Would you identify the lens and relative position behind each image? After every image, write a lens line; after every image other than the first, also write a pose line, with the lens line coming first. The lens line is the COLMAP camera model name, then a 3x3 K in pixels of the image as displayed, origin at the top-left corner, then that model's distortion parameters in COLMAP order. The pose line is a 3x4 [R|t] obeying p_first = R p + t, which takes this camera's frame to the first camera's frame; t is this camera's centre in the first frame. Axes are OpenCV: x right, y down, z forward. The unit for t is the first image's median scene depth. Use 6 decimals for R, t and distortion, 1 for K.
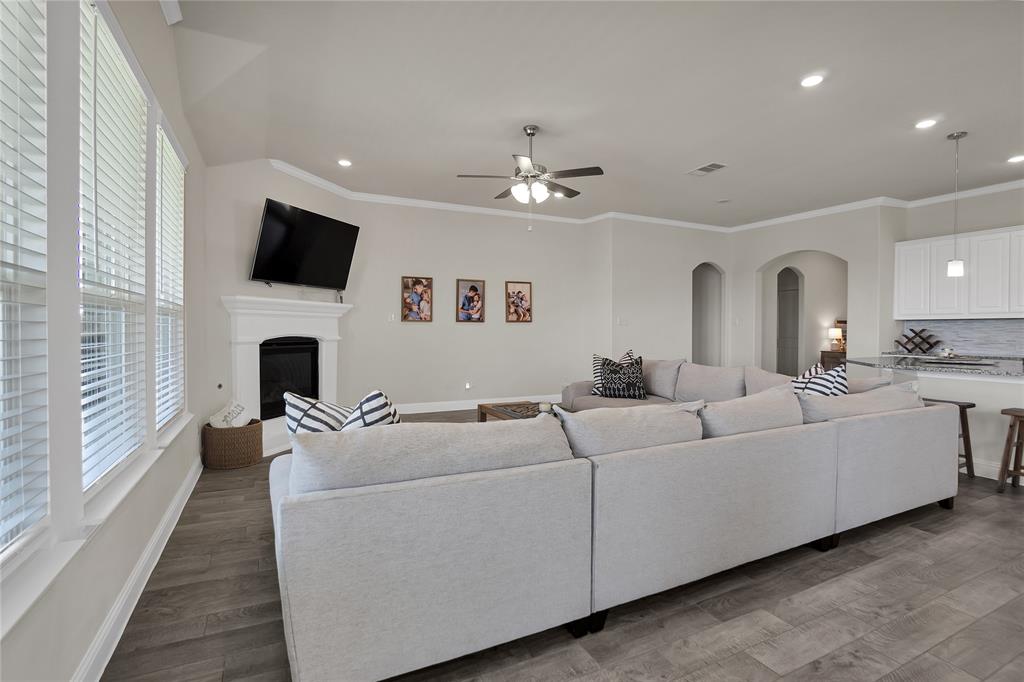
lens RADIAL K [[468.4, 0, 496.8], [0, 468.4, 337.6], [0, 0, 1]] dist [-0.035598, -0.000059]
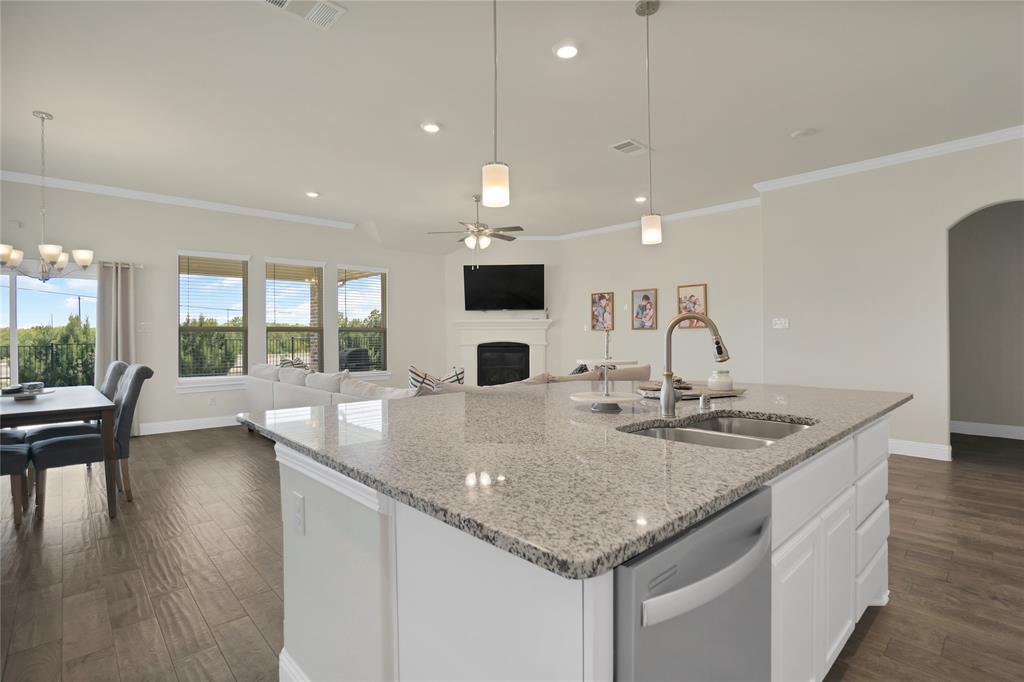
lens RADIAL K [[494.2, 0, 512.0], [0, 494.2, 341.0], [0, 0, 1]] dist [-0.045736, 0.000587]
pose [[0.310475, 0.000954, -0.950581, 0.951099], [-0.013630, 0.999901, -0.003448, 0.000500], [0.950484, 0.014027, 0.310458, 0.393117]]
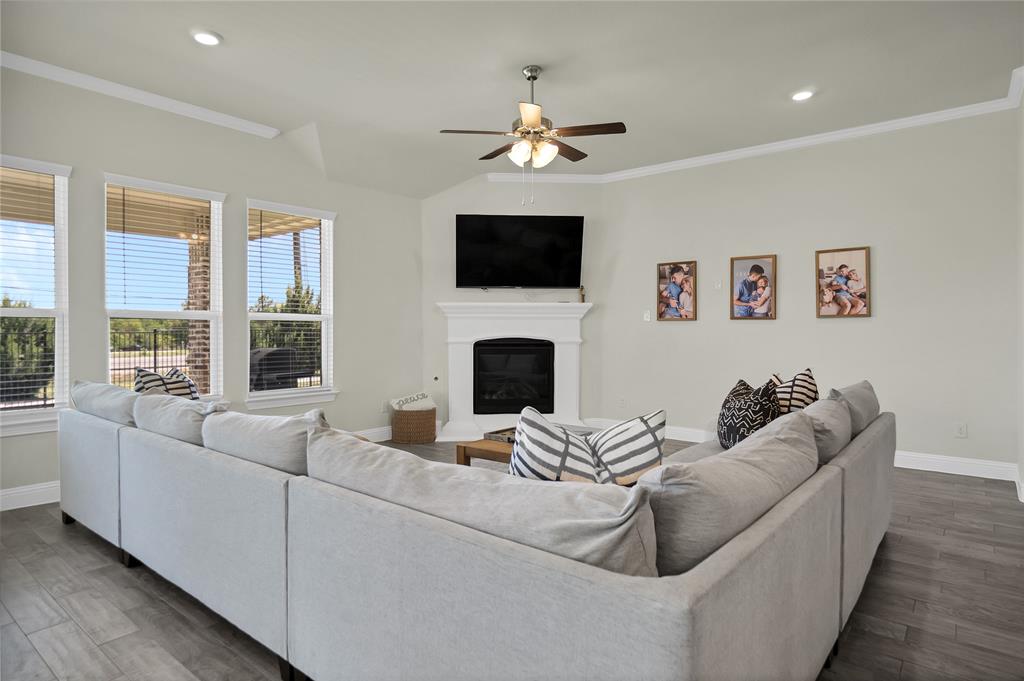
lens RADIAL K [[588.1, 0, 517.3], [0, 588.1, 336.8], [0, 0, 1]] dist [-0.017421, 0.000399]
pose [[0.439596, 0.004430, -0.898185, 0.579986], [-0.015323, 0.999879, -0.002568, -0.000769], [0.898065, 0.014891, 0.439611, 0.343375]]
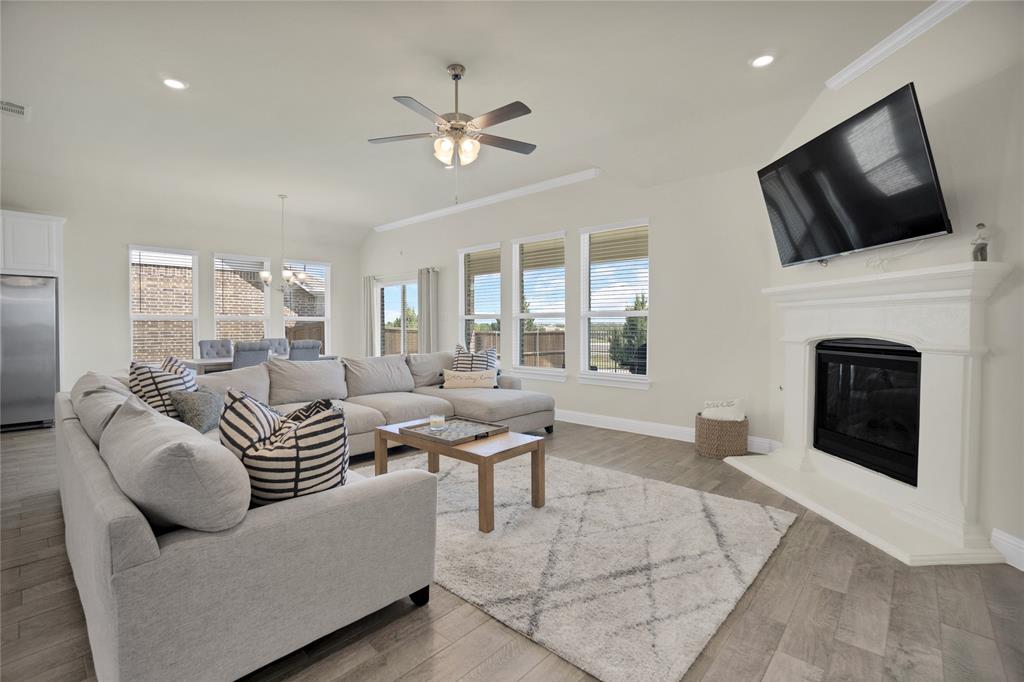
lens RADIAL K [[468.4, 0, 496.8], [0, 468.4, 337.6], [0, 0, 1]] dist [-0.035598, -0.000059]
pose [[-0.930352, 0.004686, -0.366637, 0.180595], [-0.010574, 0.999159, 0.039604, -0.016171], [0.366514, 0.040723, -0.929521, 1.091294]]
